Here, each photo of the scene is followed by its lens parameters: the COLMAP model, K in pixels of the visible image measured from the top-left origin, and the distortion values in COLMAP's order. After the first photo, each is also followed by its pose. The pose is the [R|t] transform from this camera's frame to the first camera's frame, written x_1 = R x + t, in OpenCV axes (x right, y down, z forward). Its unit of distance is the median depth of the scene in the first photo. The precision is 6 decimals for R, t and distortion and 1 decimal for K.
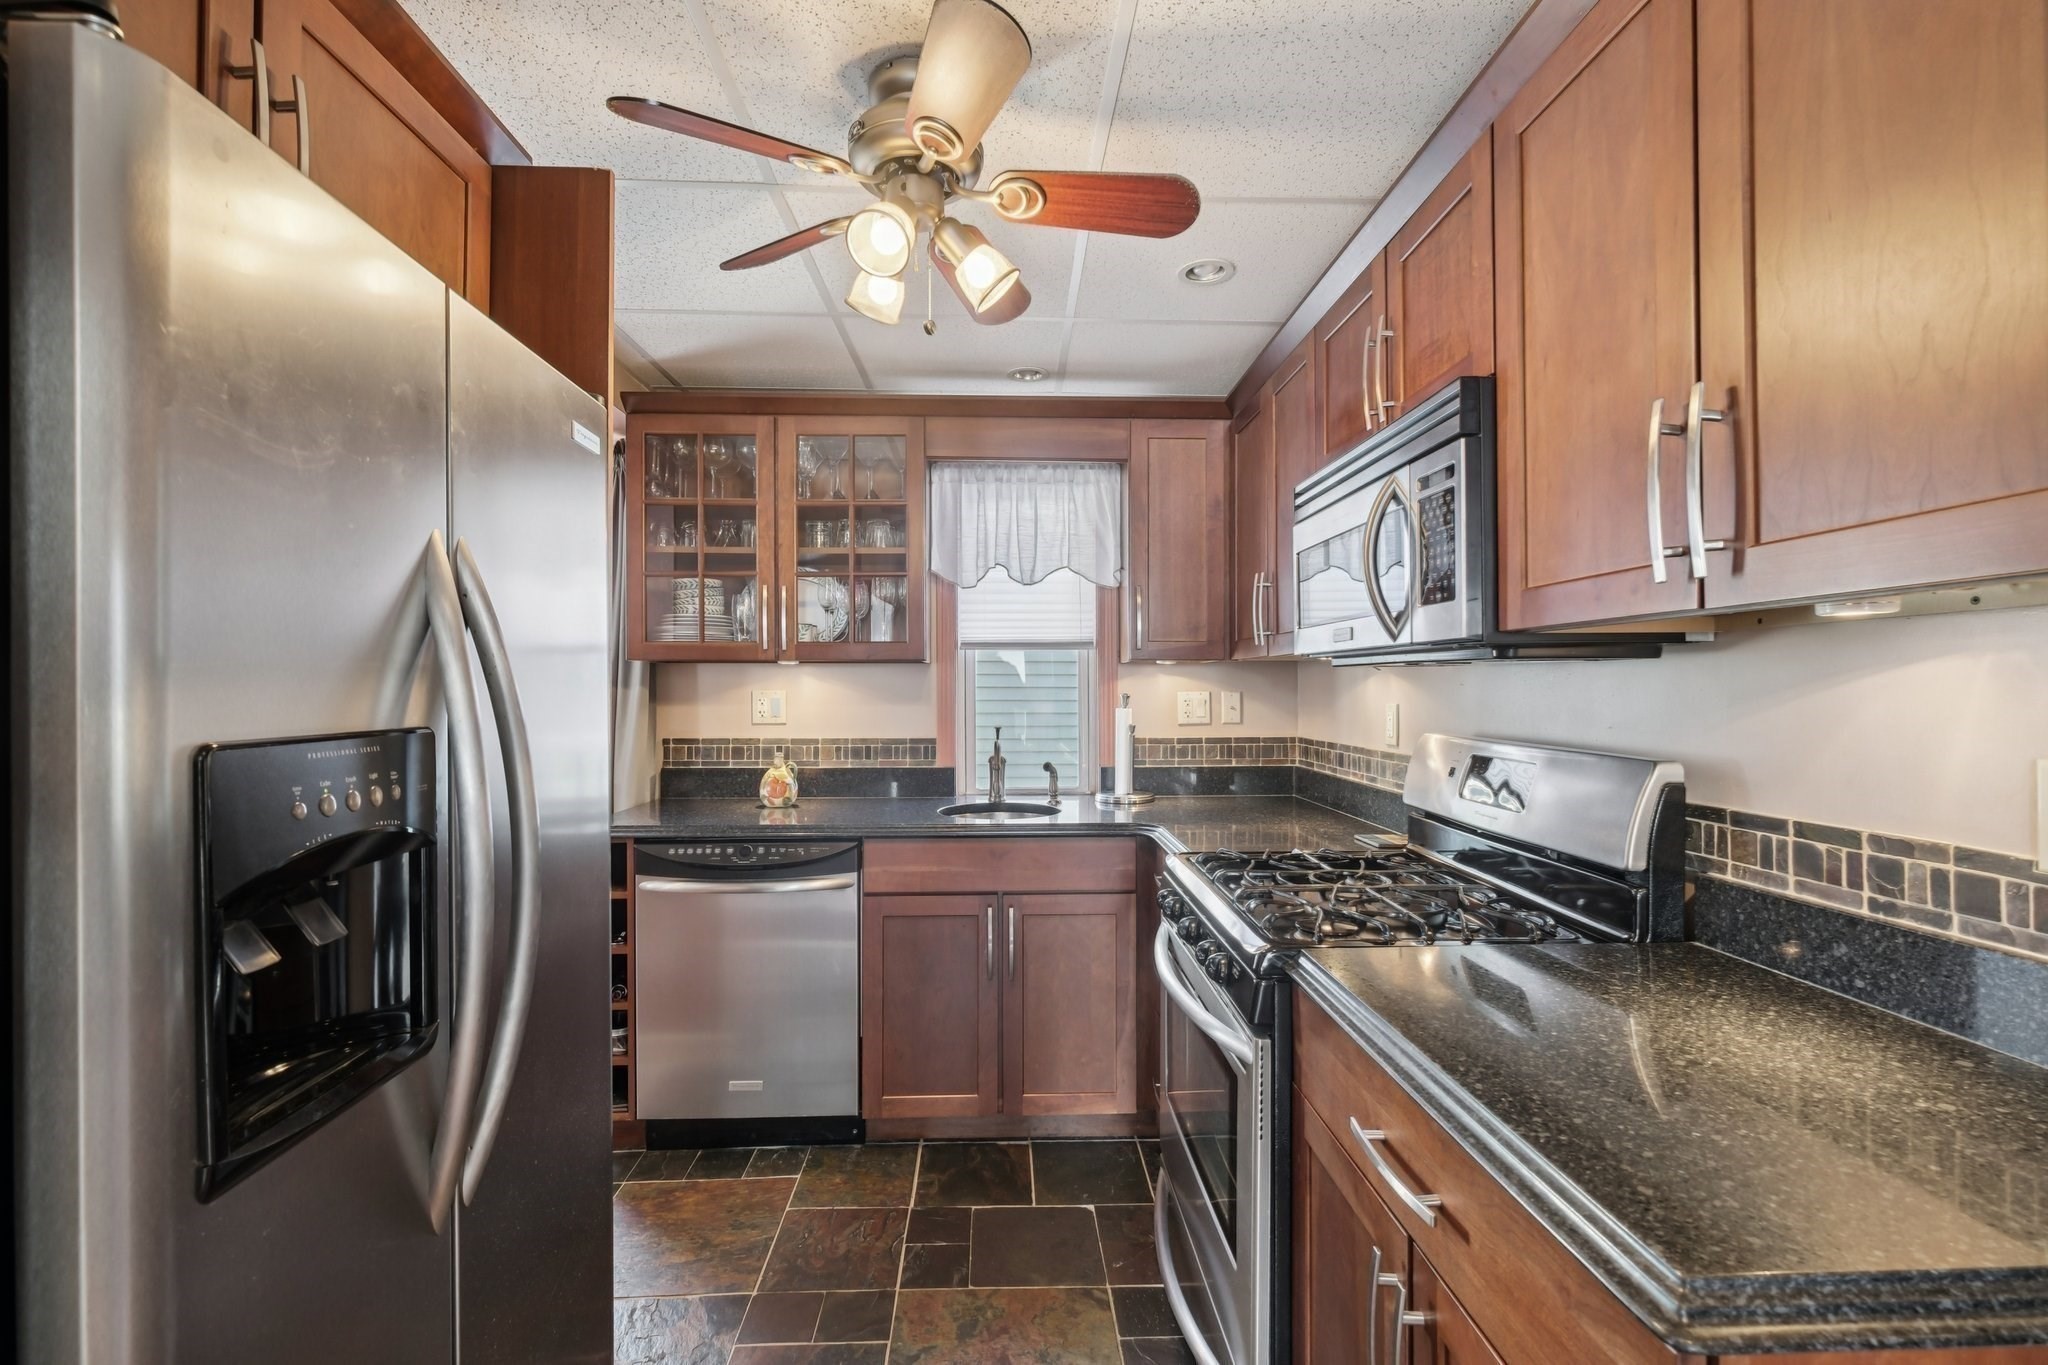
lens RADIAL K [[895.3, 0, 1036.1], [0, 895.3, 679.7], [0, 0, 1]] dist [-0.002726, 0.000269]
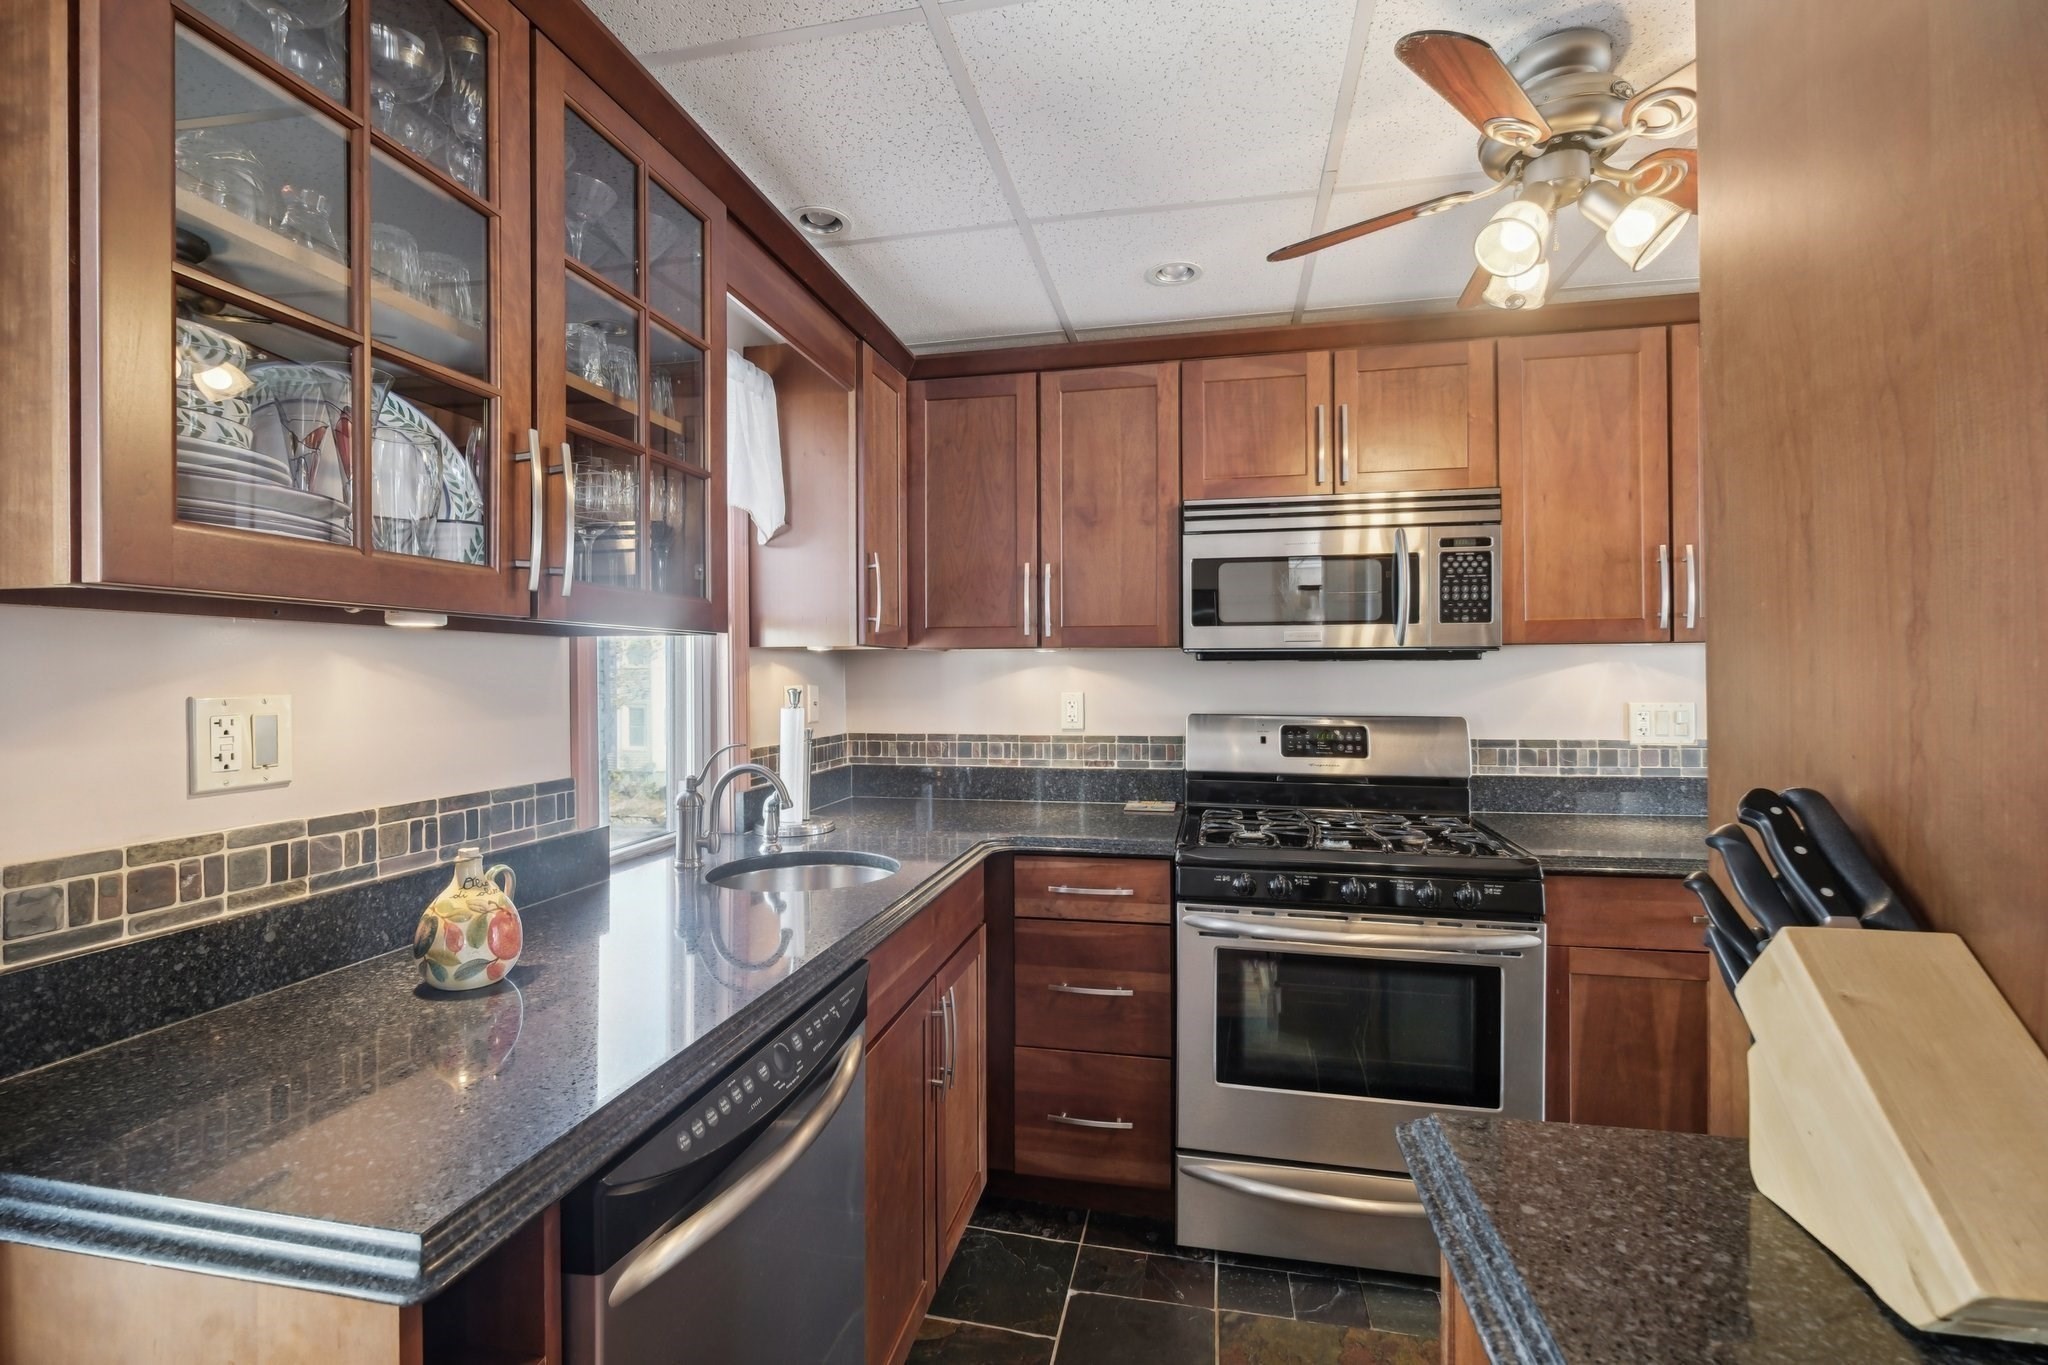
lens RADIAL K [[895.3, 0, 1038.7], [0, 895.3, 673.6], [0, 0, 1]] dist [-0.002726, 0.000269]
pose [[0.242167, 0.001357, 0.970234, -1.458186], [-0.004409, 0.999990, -0.000298, 0.007073], [-0.970225, -0.004206, 0.242171, 1.568319]]
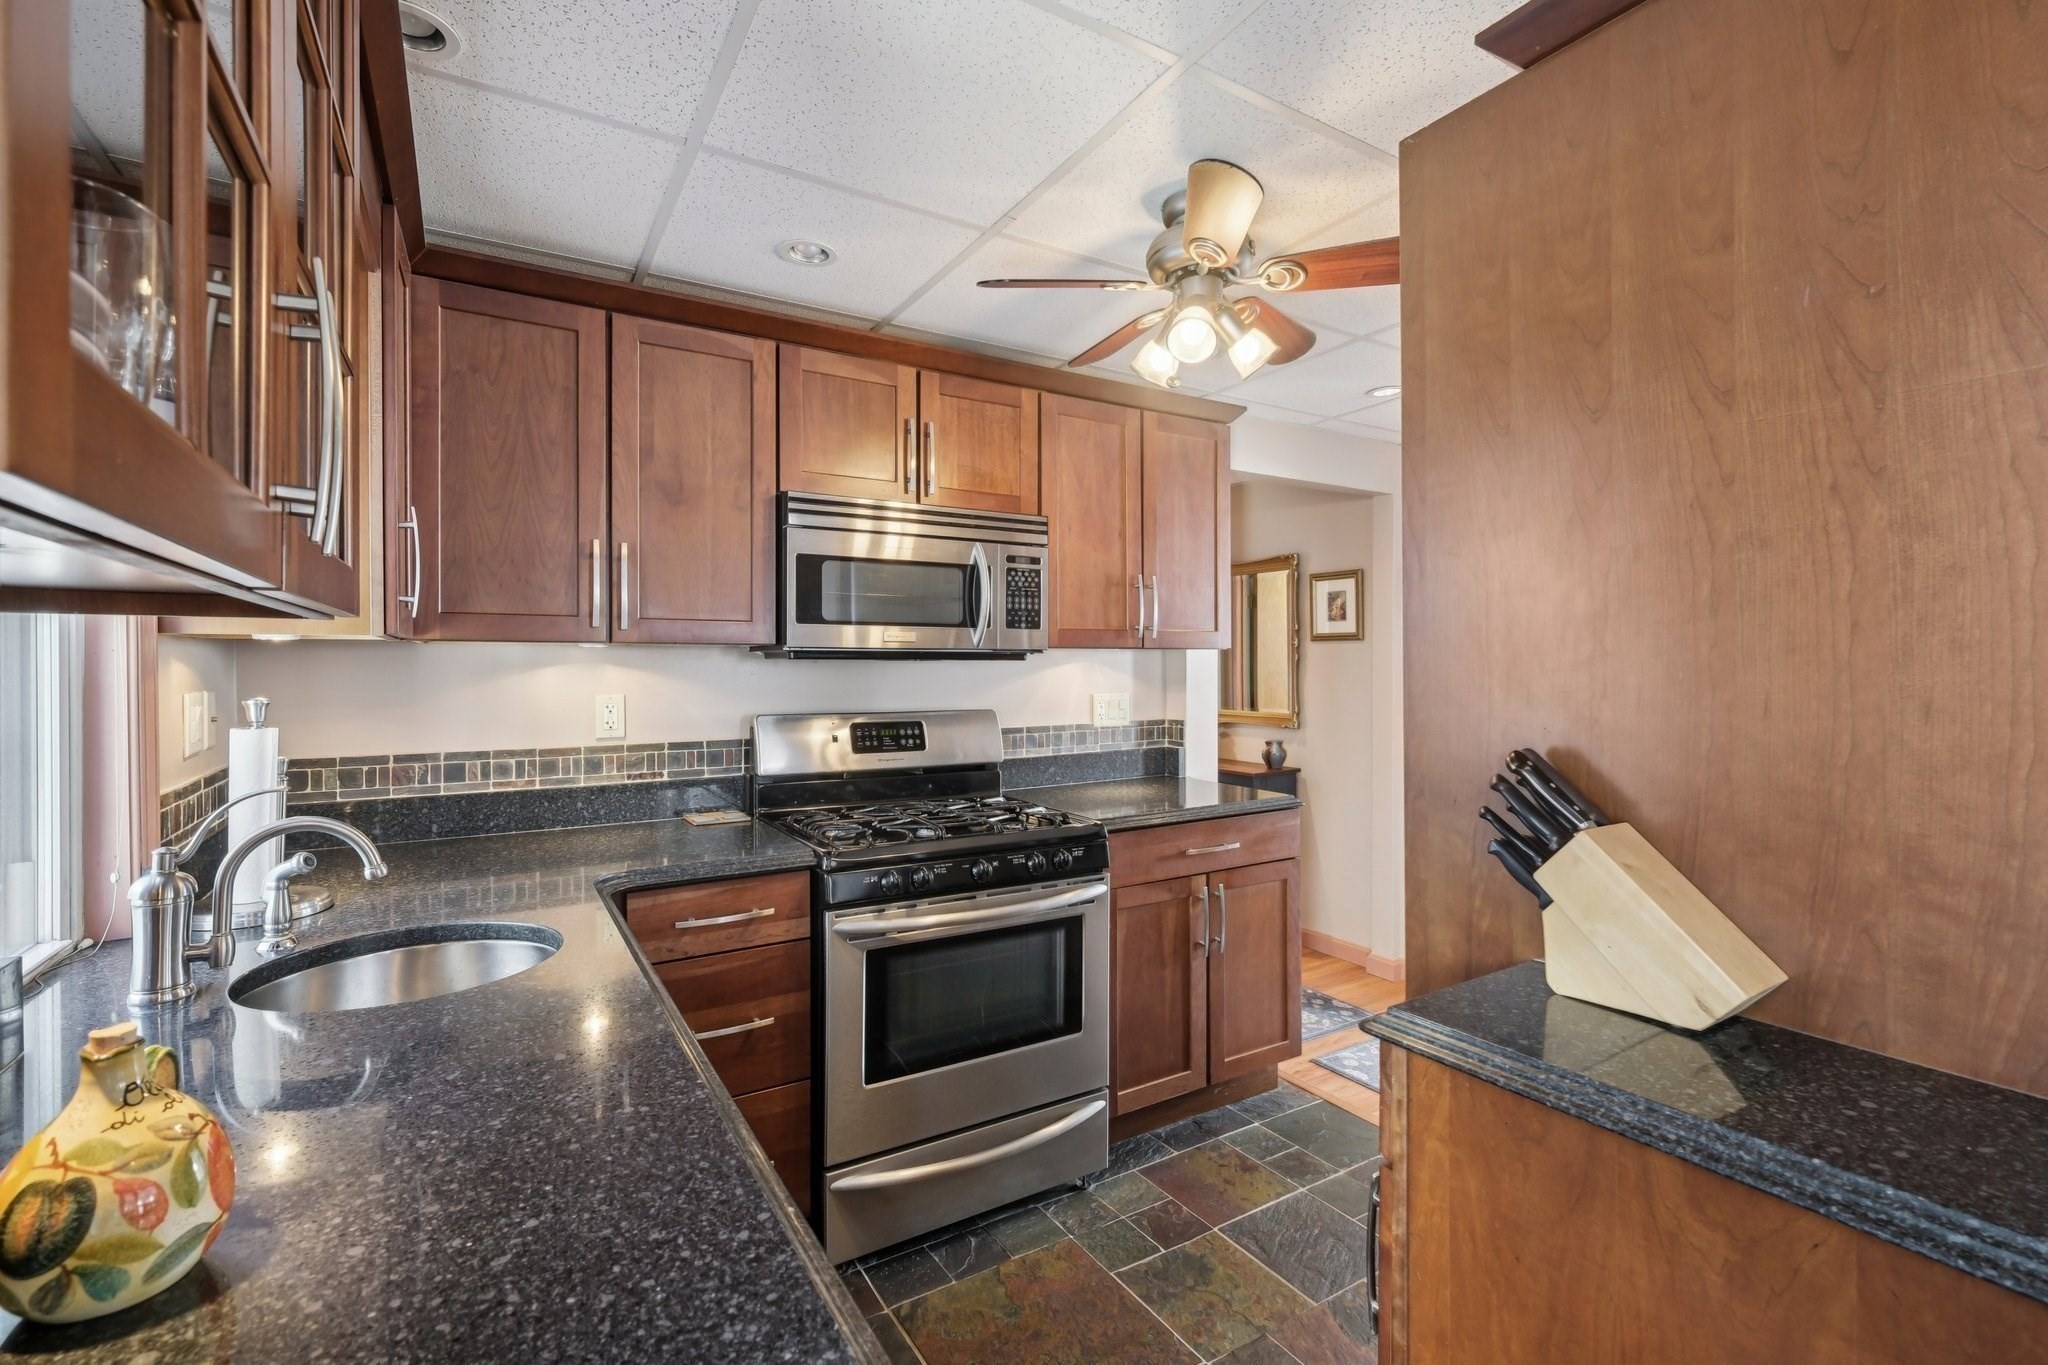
lens RADIAL K [[895.3, 0, 1029.5], [0, 895.3, 668.8], [0, 0, 1]] dist [-0.002726, 0.000269]
pose [[-0.482896, -0.000850, 0.875677, -1.353415], [-0.004185, 0.999990, -0.001337, -0.003207], [-0.875668, -0.004310, -0.482895, 2.182123]]
